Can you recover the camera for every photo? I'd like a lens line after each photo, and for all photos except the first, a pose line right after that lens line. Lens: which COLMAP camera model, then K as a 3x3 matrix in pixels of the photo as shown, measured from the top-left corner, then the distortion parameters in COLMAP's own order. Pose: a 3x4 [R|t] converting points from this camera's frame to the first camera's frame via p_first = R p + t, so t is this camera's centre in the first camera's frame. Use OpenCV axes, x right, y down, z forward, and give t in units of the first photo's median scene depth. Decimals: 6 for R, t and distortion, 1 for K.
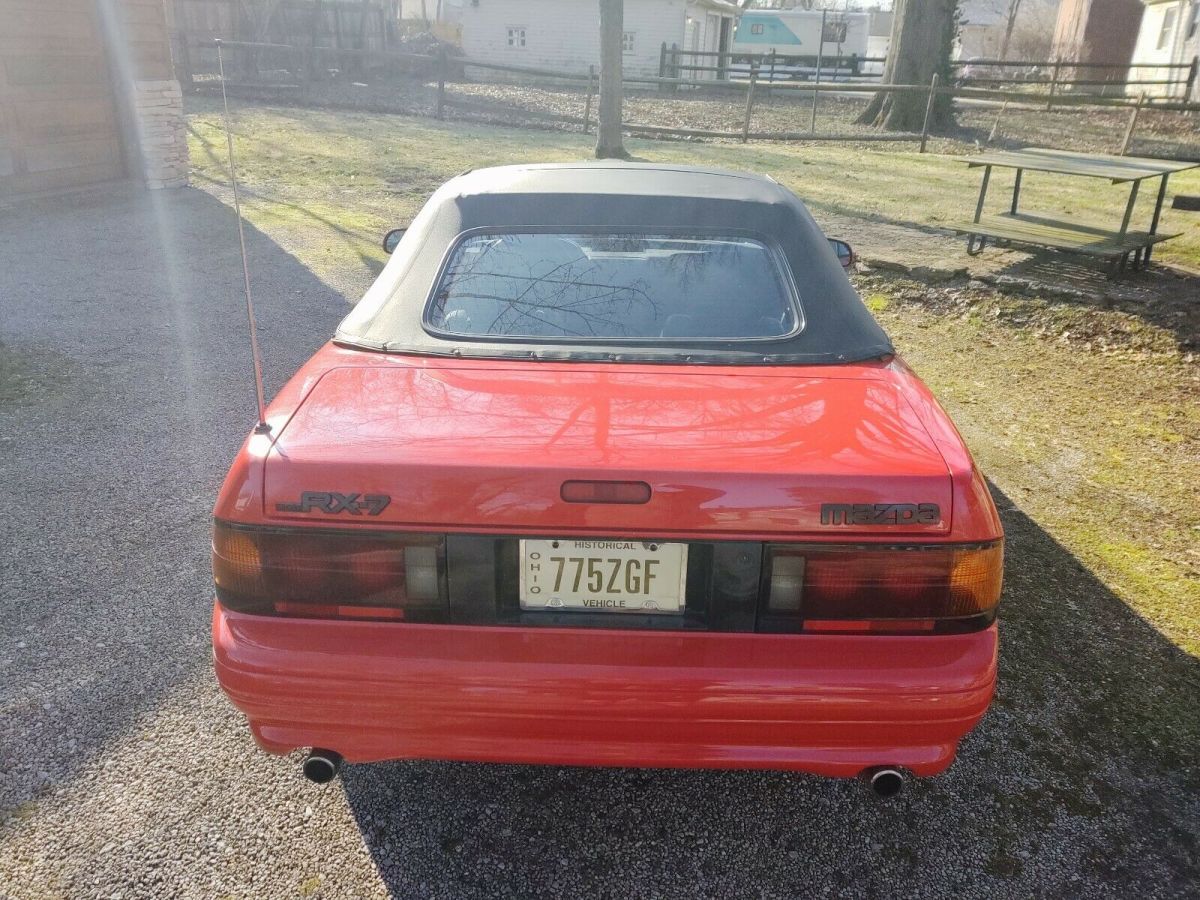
lens RADIAL K [[922.2, 0, 600.0], [0, 922.2, 450.0], [0, 0, 1]] dist [-0.008175, 0.011986]
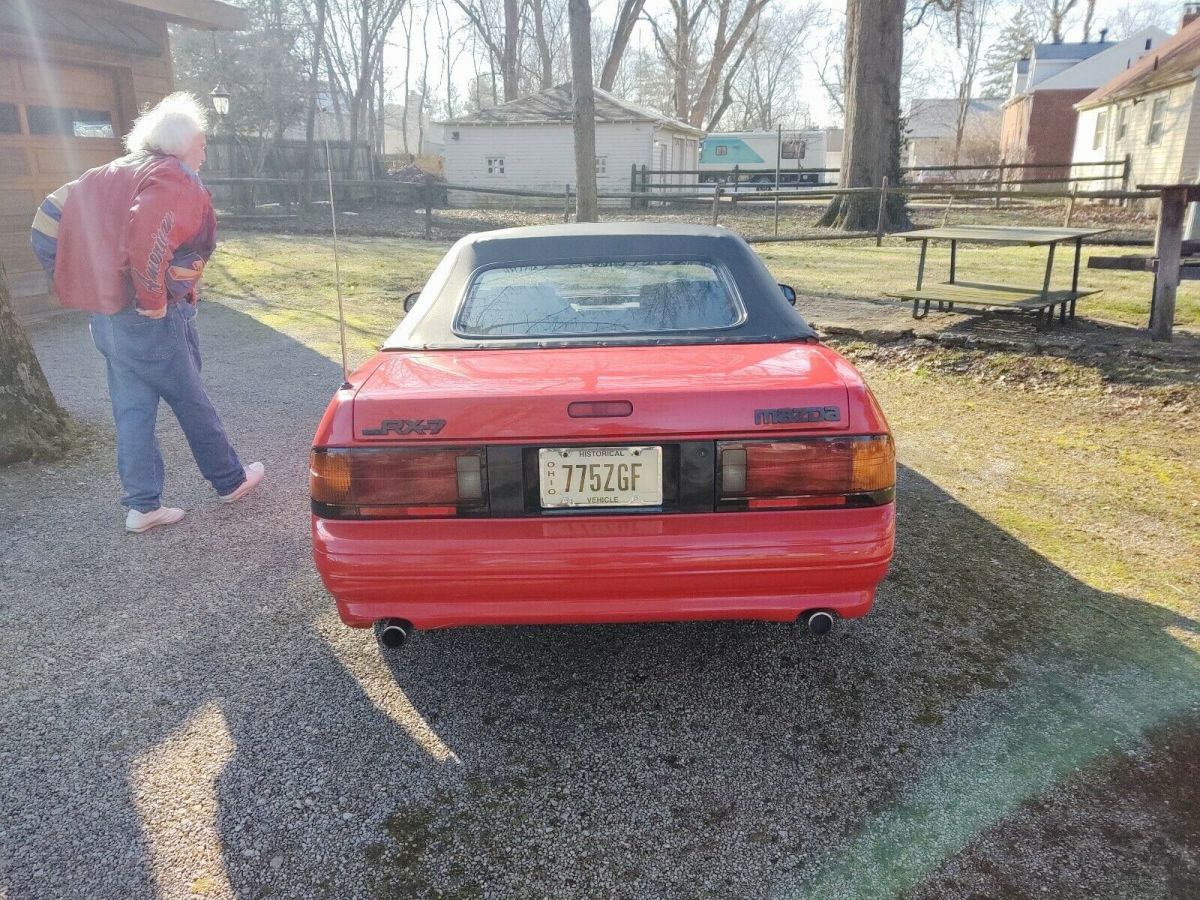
lens RADIAL K [[911.0, 0, 594.9], [0, 911.0, 449.6], [0, 0, 1]] dist [0.006439, -0.002580]
pose [[0.998914, -0.045719, 0.009006, -0.005801], [0.046461, 0.991997, -0.117400, 0.091548], [-0.003567, 0.117691, 0.993044, -0.123631]]
